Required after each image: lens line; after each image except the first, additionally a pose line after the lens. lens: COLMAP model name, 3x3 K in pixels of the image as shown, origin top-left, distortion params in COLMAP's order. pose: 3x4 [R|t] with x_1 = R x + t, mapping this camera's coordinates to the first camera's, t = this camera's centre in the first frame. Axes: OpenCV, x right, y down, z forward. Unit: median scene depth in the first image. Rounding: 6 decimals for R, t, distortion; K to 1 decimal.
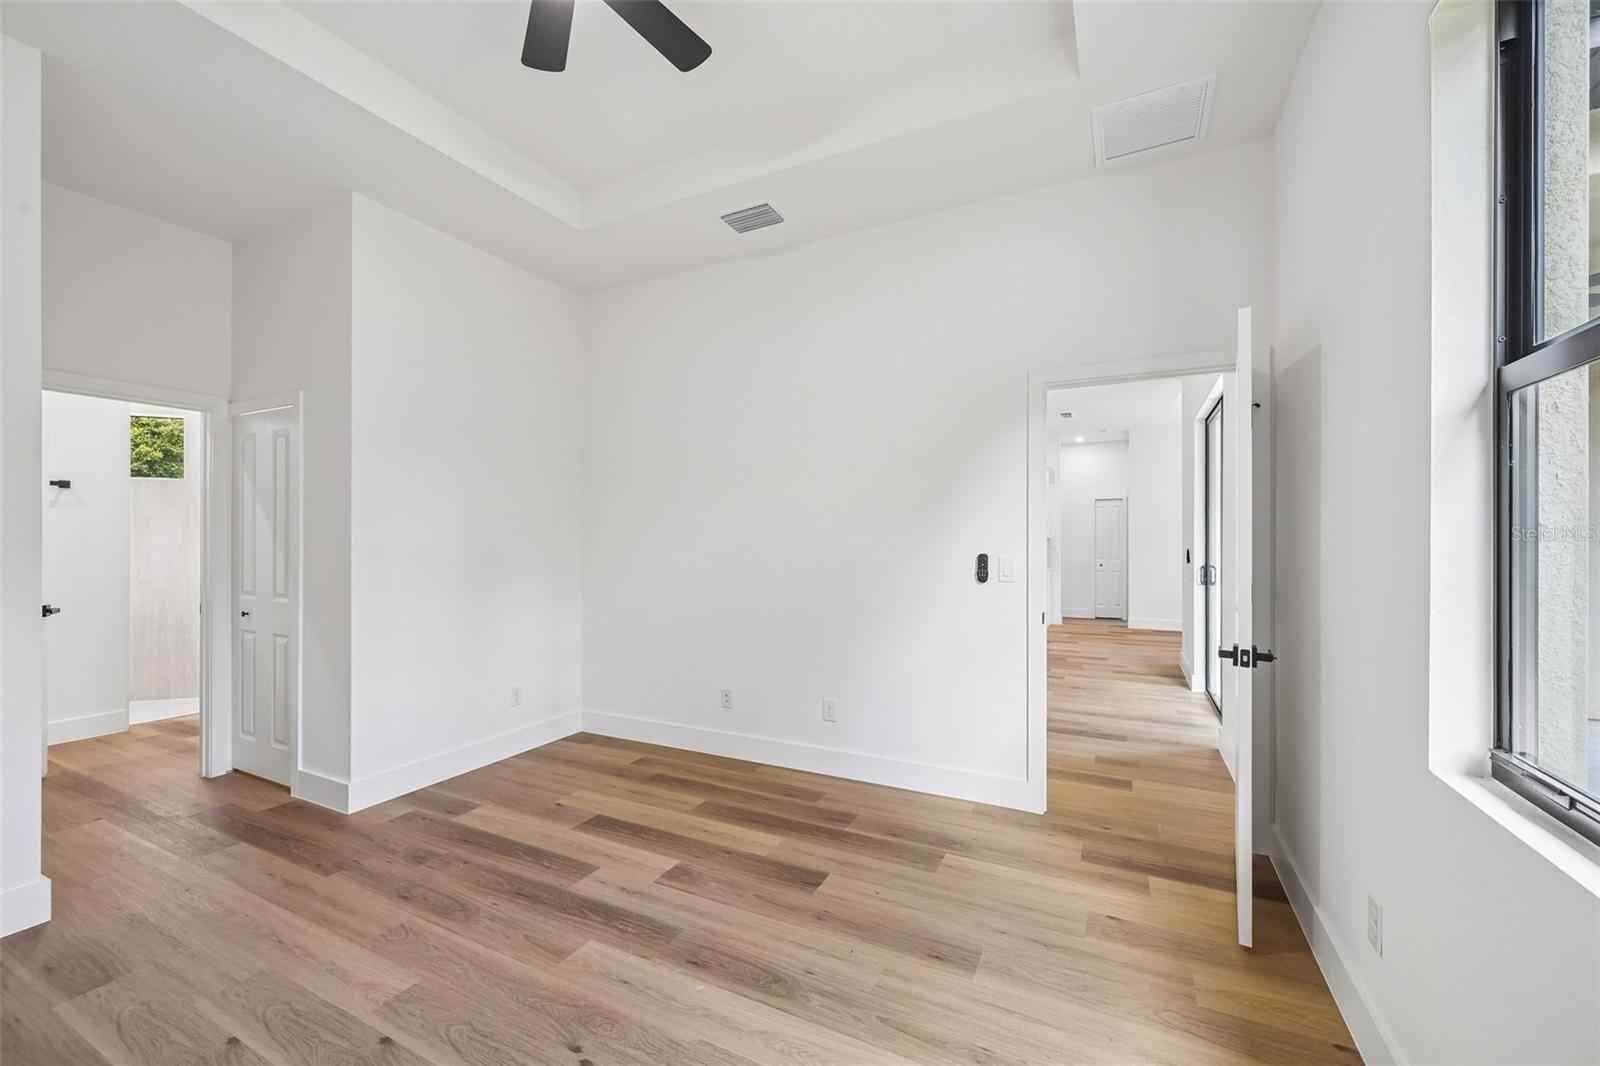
lens RADIAL K [[629.2, 0, 803.2], [0, 629.2, 536.9], [0, 0, 1]] dist [-0.004154, 0.000513]
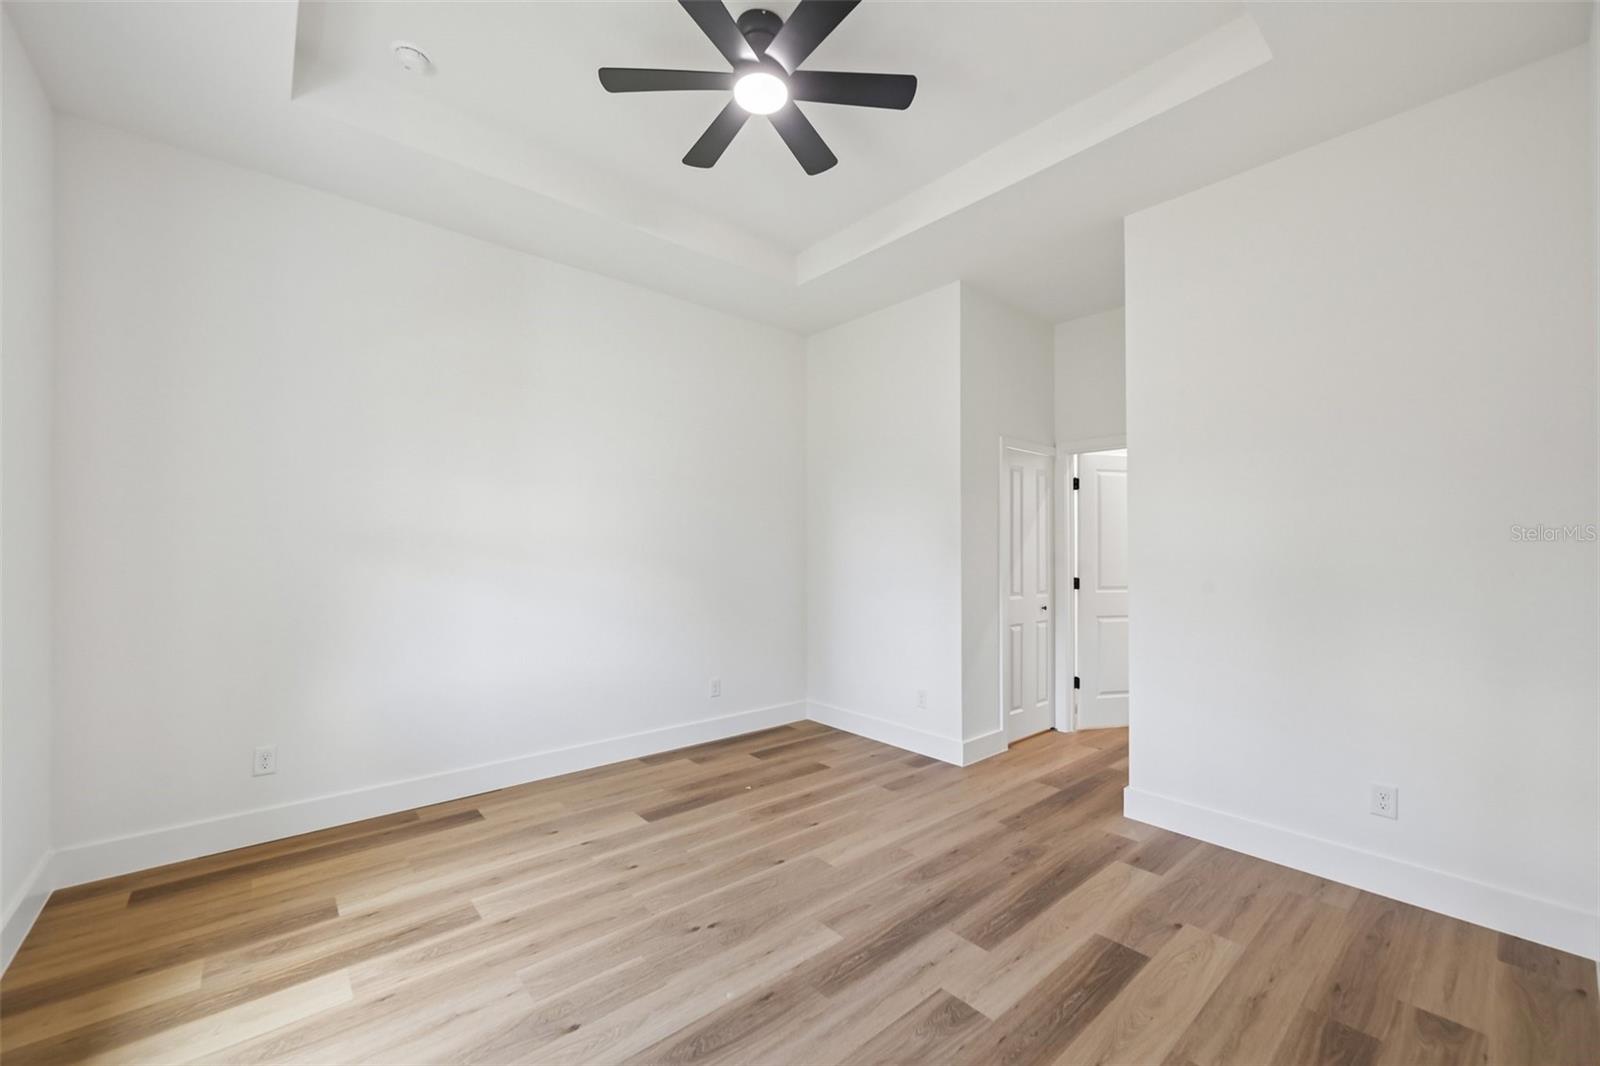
lens RADIAL K [[629.2, 0, 801.0], [0, 629.2, 539.1], [0, 0, 1]] dist [-0.004154, 0.000513]
pose [[-0.379778, -0.017540, -0.924911, 0.522605], [0.000124, 0.999819, -0.019012, 0.004983], [0.925078, -0.007335, -0.379707, 1.063597]]
